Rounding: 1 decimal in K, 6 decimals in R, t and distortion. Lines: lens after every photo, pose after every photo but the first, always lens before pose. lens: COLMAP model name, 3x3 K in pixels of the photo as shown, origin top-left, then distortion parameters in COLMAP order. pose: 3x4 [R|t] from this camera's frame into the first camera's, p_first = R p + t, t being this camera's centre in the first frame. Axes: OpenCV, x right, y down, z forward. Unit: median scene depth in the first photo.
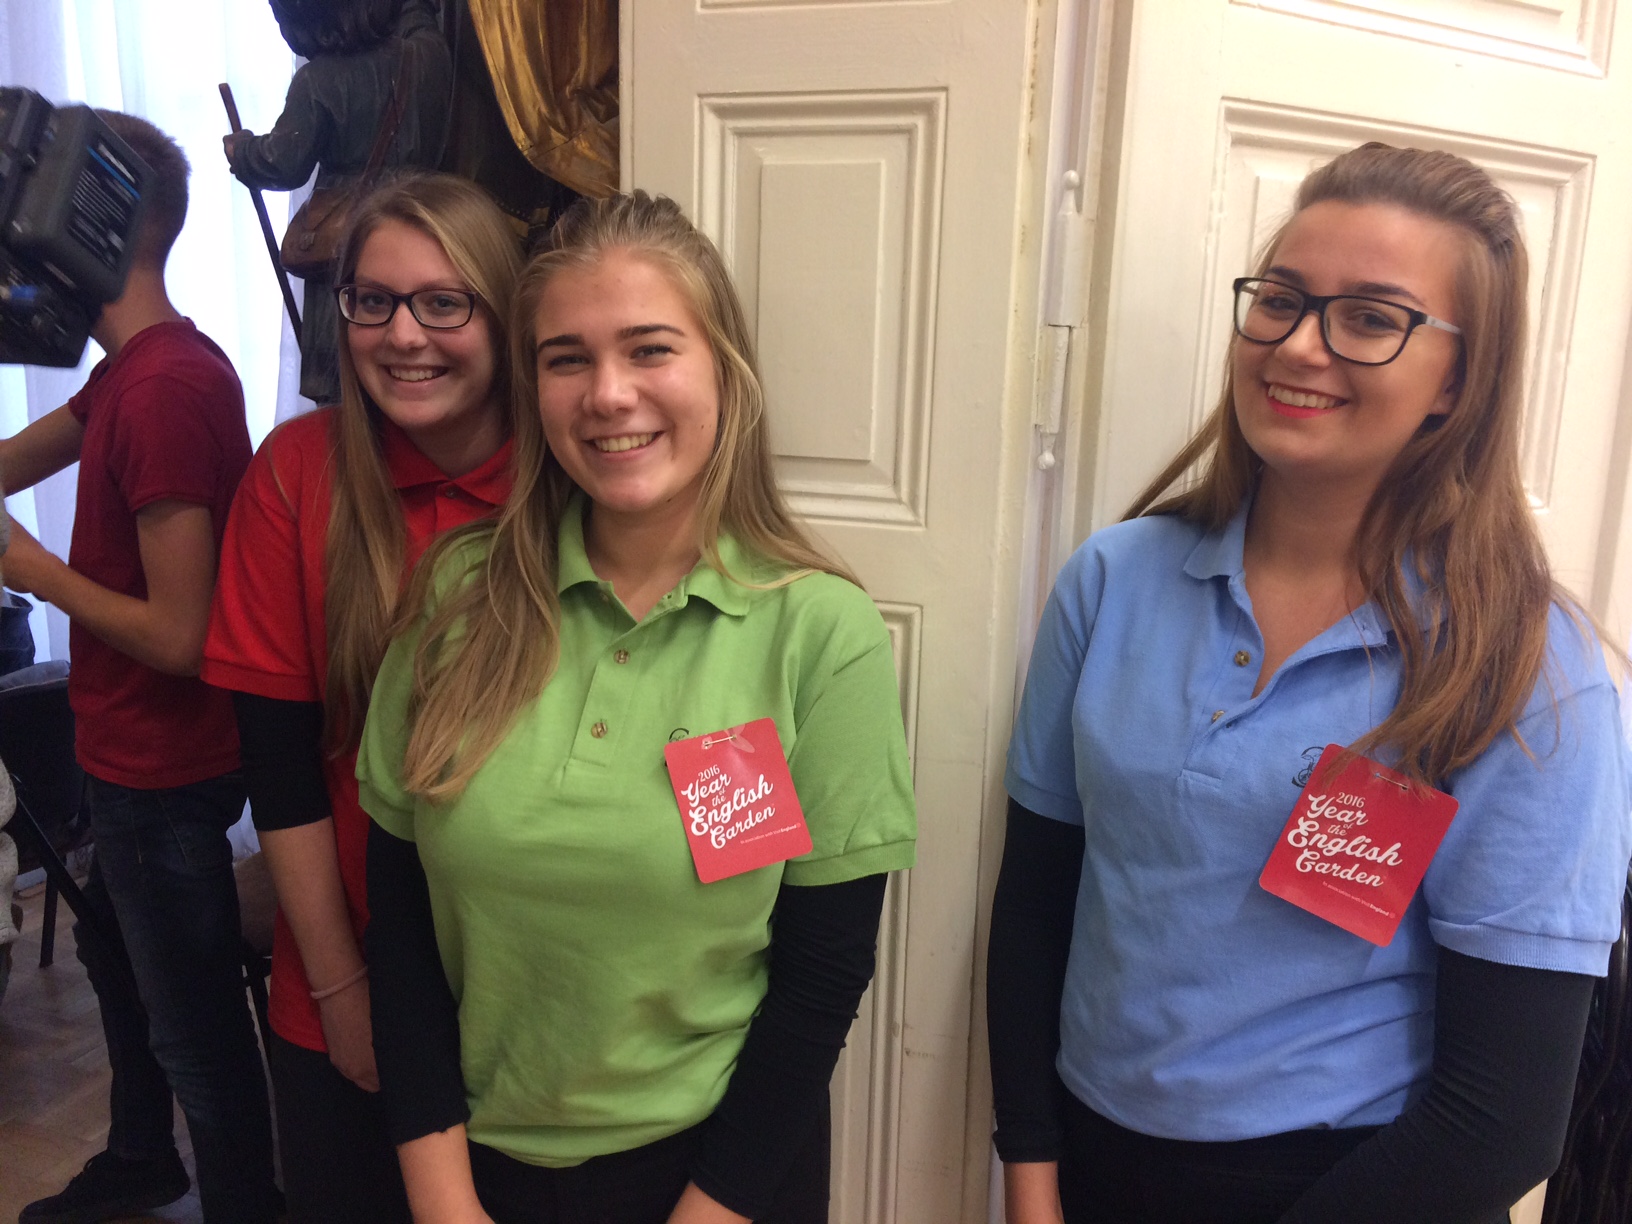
lens RADIAL K [[1363.4, 0, 816.0], [0, 1363.4, 612.0], [0, 0, 1]] dist [-0.006012, -0.001498]
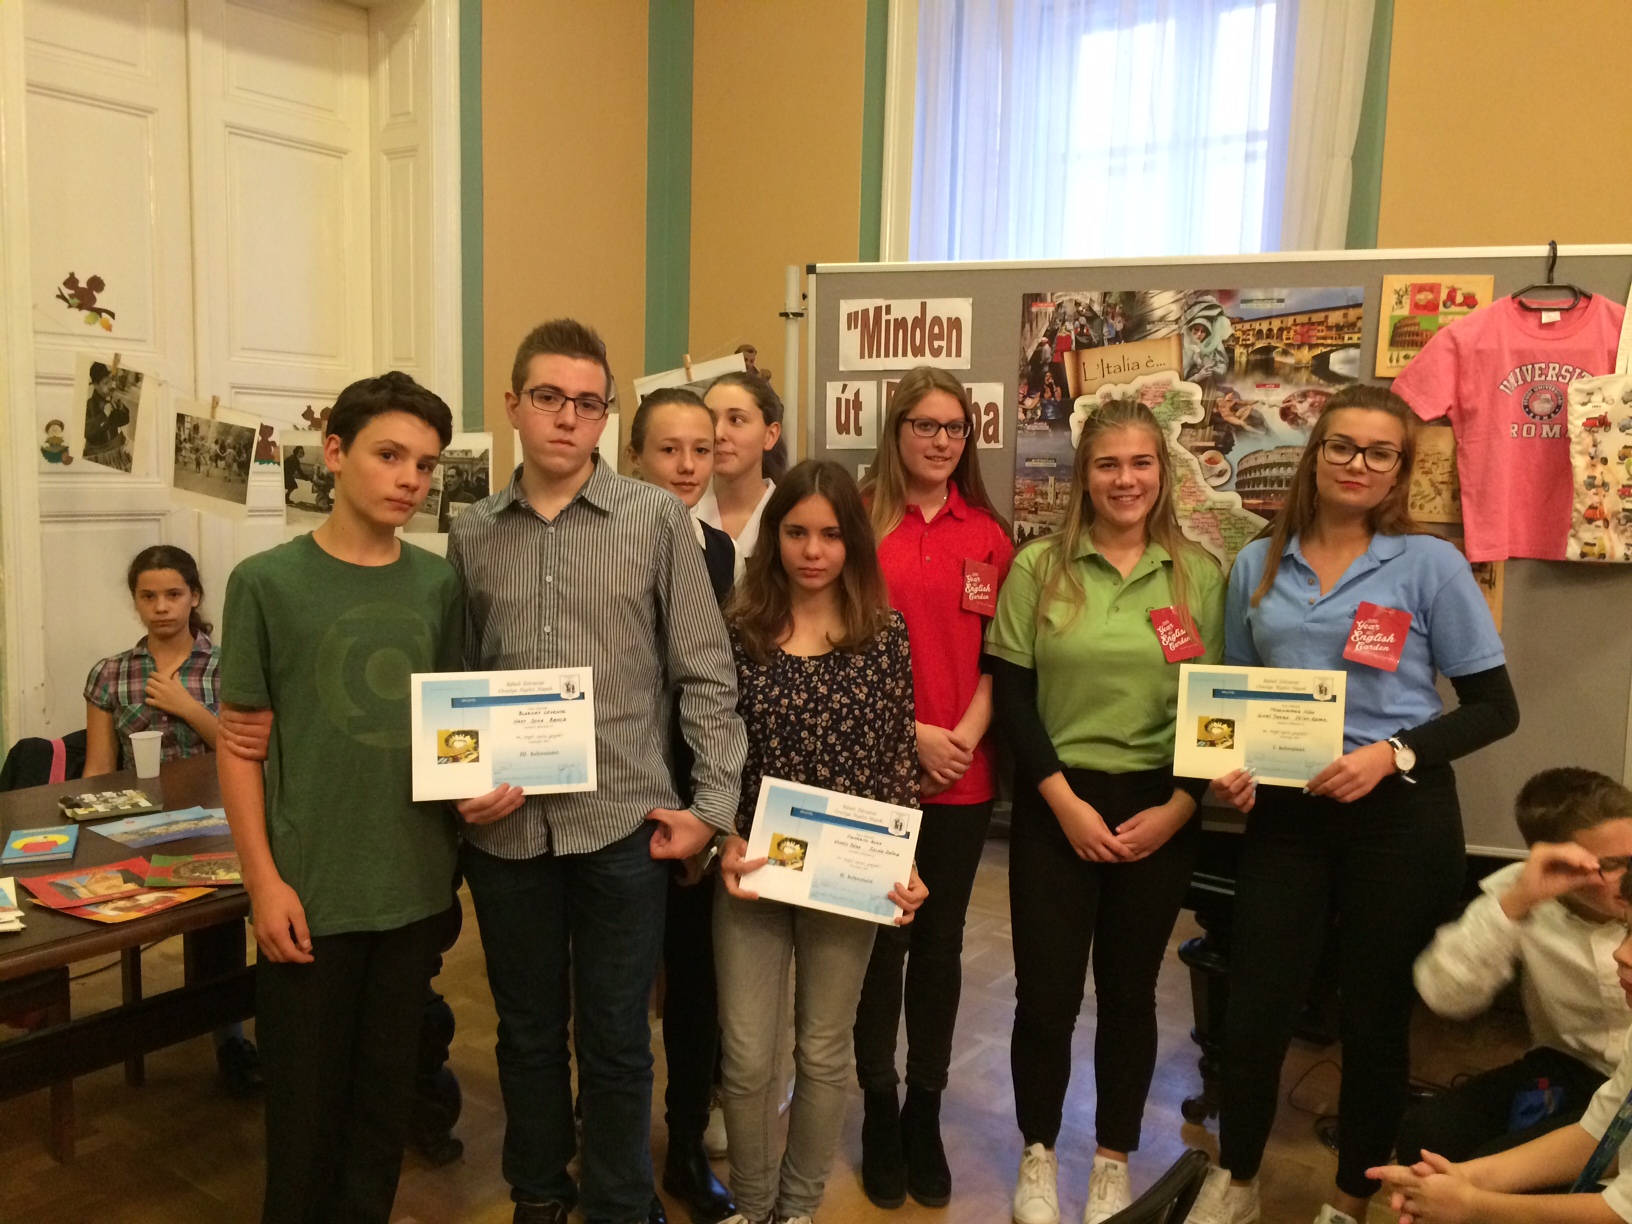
lens RADIAL K [[1363.4, 0, 816.0], [0, 1363.4, 612.0], [0, 0, 1]] dist [-0.006012, -0.001498]
pose [[0.954205, -0.029315, 0.297713, -1.523233], [0.030176, 0.999543, 0.001703, 0.073271], [-0.297627, 0.007359, 0.954654, -1.338027]]
